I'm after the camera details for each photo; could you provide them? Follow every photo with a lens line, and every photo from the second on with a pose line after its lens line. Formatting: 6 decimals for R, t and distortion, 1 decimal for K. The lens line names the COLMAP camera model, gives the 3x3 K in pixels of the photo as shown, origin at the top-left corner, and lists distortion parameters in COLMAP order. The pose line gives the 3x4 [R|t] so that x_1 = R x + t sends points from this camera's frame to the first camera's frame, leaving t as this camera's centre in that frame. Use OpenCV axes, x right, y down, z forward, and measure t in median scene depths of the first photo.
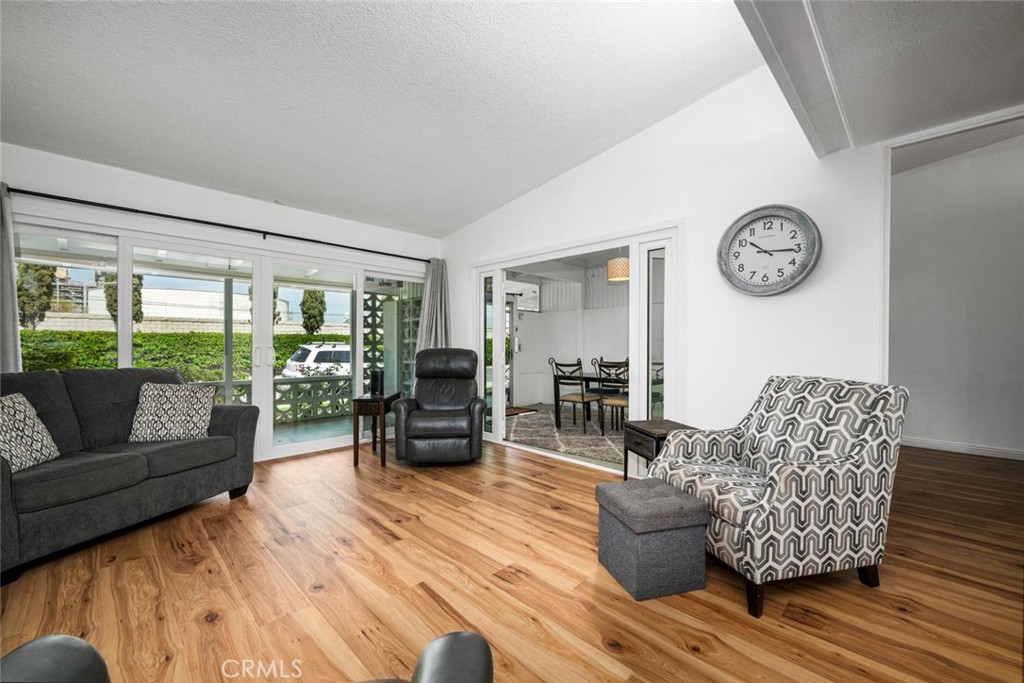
lens RADIAL K [[410.0, 0, 513.6], [0, 410.0, 348.1], [0, 0, 1]] dist [-0.001803, -0.000309]
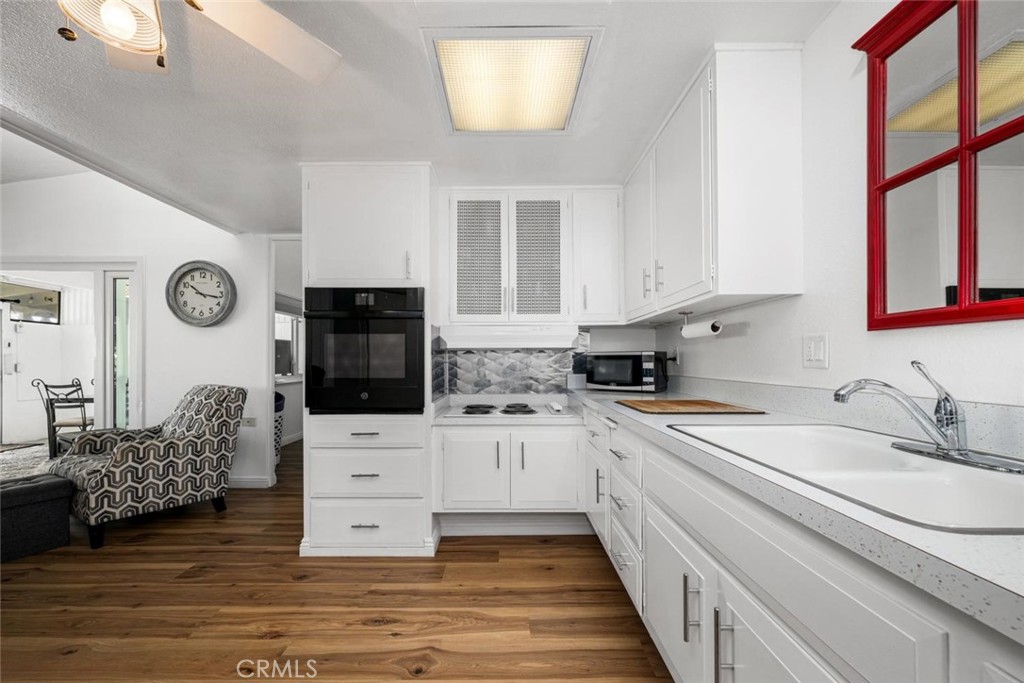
lens RADIAL K [[414.1, 0, 507.8], [0, 414.1, 360.5], [0, 0, 1]] dist [-0.000245, 0.000028]
pose [[0.709557, -0.002594, 0.704644, 0.277702], [0.012325, 0.999886, -0.008730, 0.006506], [-0.704541, 0.014879, 0.709508, -0.511940]]
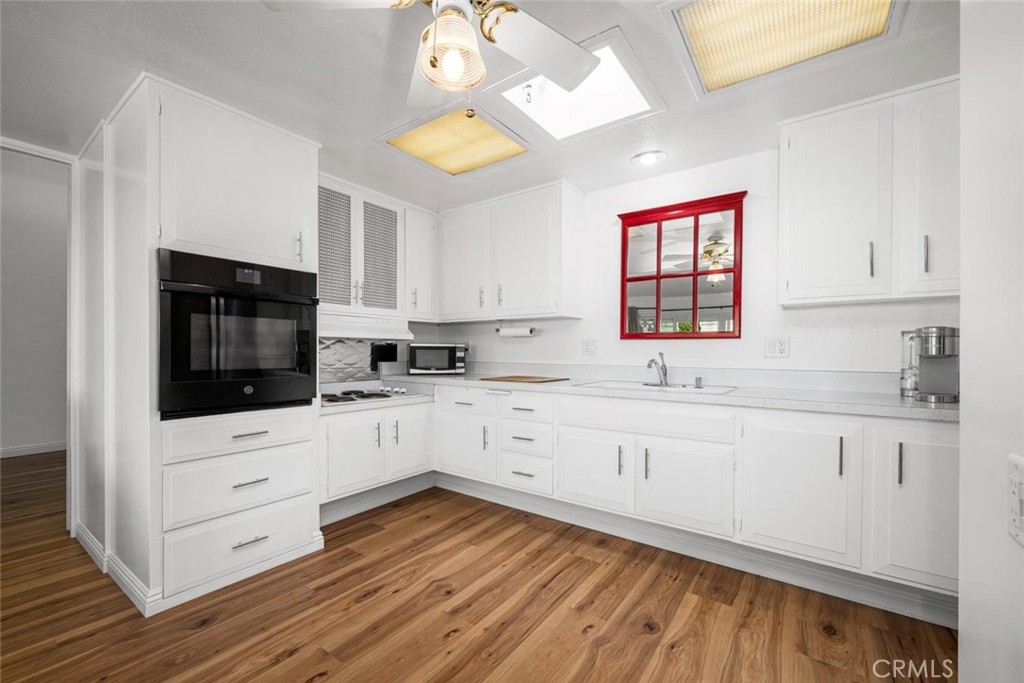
lens RADIAL K [[417.7, 0, 517.3], [0, 417.7, 352.5], [0, 0, 1]] dist [0.000879, 0.000039]
pose [[-0.161245, -0.006709, 0.986892, -0.037629], [0.004210, 0.999963, 0.007486, 0.000757], [-0.986905, 0.005362, -0.161211, -0.151488]]
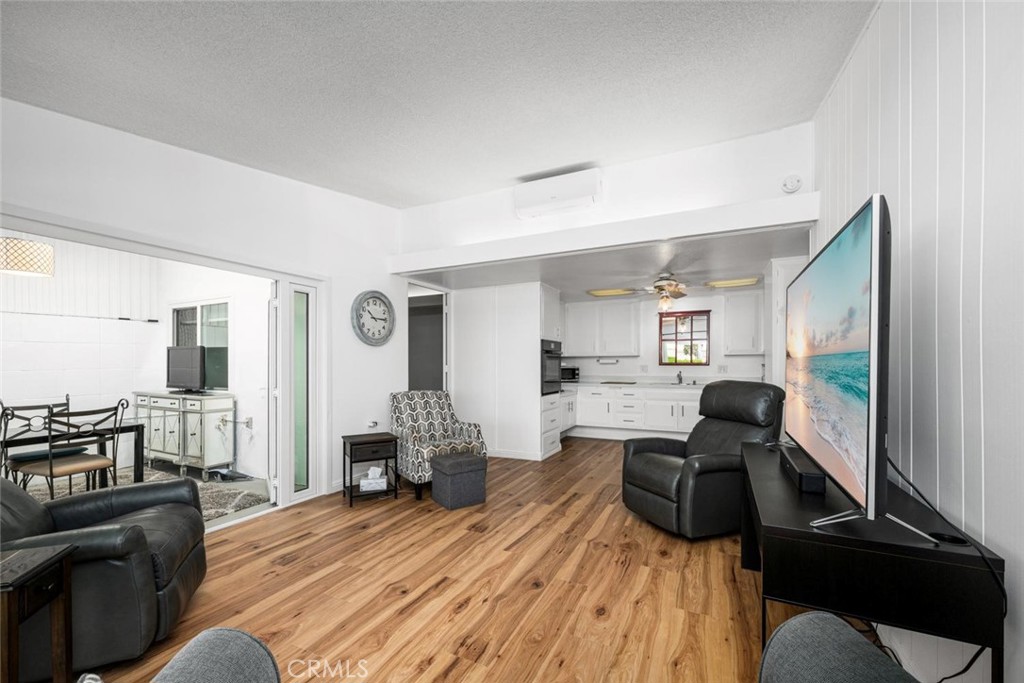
lens RADIAL K [[414.1, 0, 507.8], [0, 414.1, 360.5], [0, 0, 1]] dist [-0.000245, 0.000028]
pose [[-0.310413, 0.001368, 0.950601, -0.846661], [0.009117, 0.999957, 0.001538, -0.048204], [-0.950558, 0.009144, -0.310413, 0.757992]]
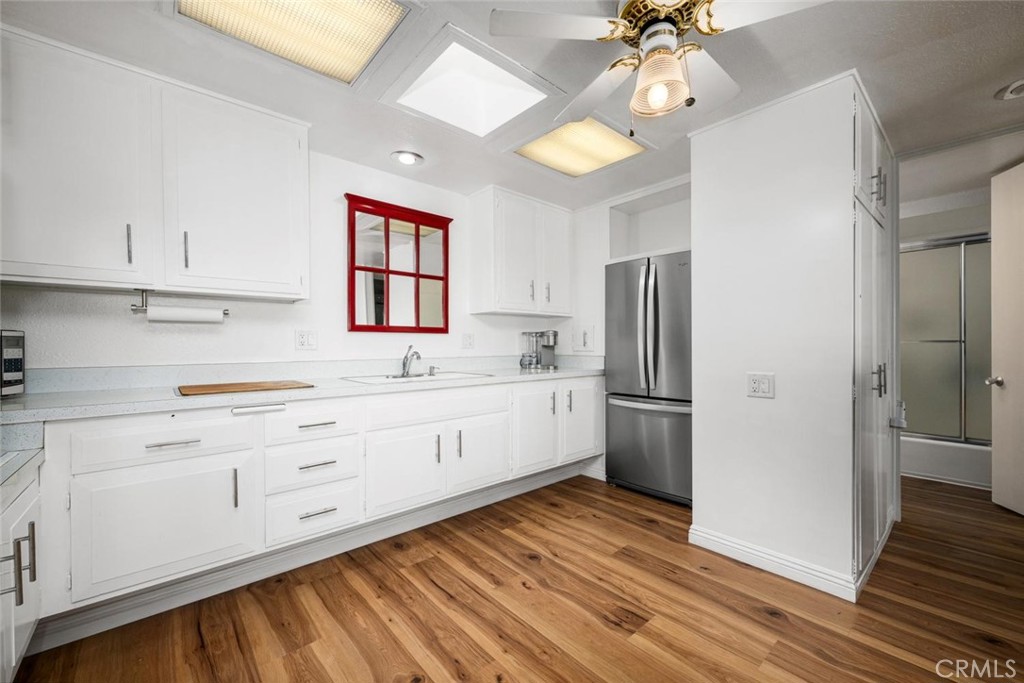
lens RADIAL K [[407.3, 0, 514.4], [0, 407.3, 345.3], [0, 0, 1]] dist [0.000394, 0.000042]
pose [[-0.997626, -0.000295, 0.068861, 0.389369], [0.000609, 0.999914, 0.013109, -0.002132], [-0.068859, 0.013120, -0.997540, 0.216918]]
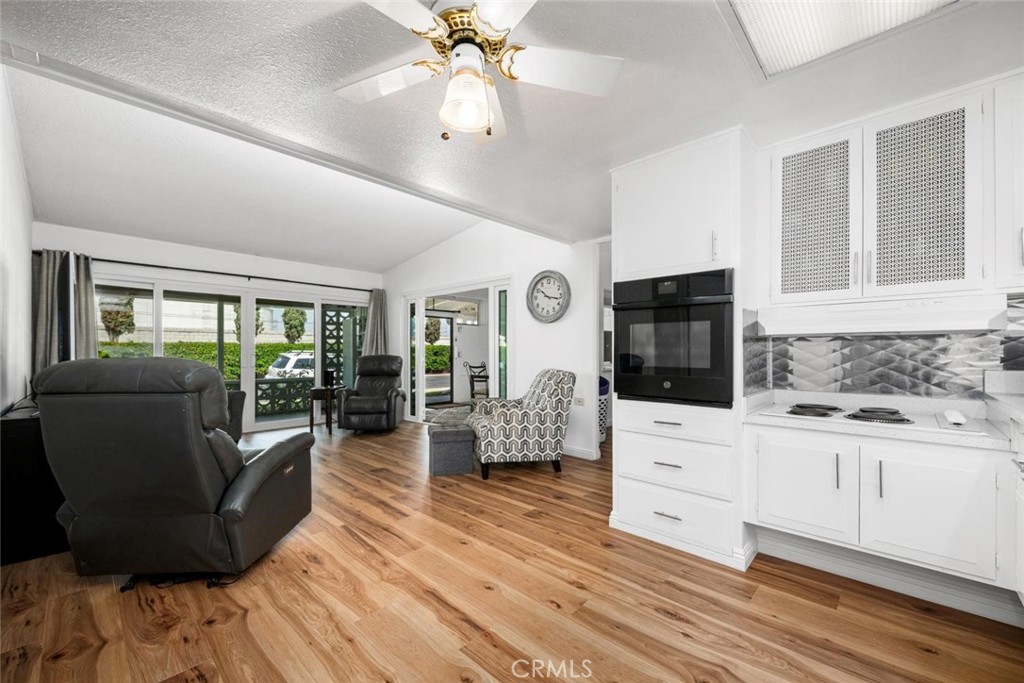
lens RADIAL K [[411.7, 0, 510.2], [0, 411.7, 352.1], [0, 0, 1]] dist [0.001028, 0.000058]
pose [[0.999776, -0.003517, 0.020851, 0.317862], [0.003706, 0.999952, -0.009040, 0.007232], [-0.020818, 0.009115, 0.999742, -0.531011]]
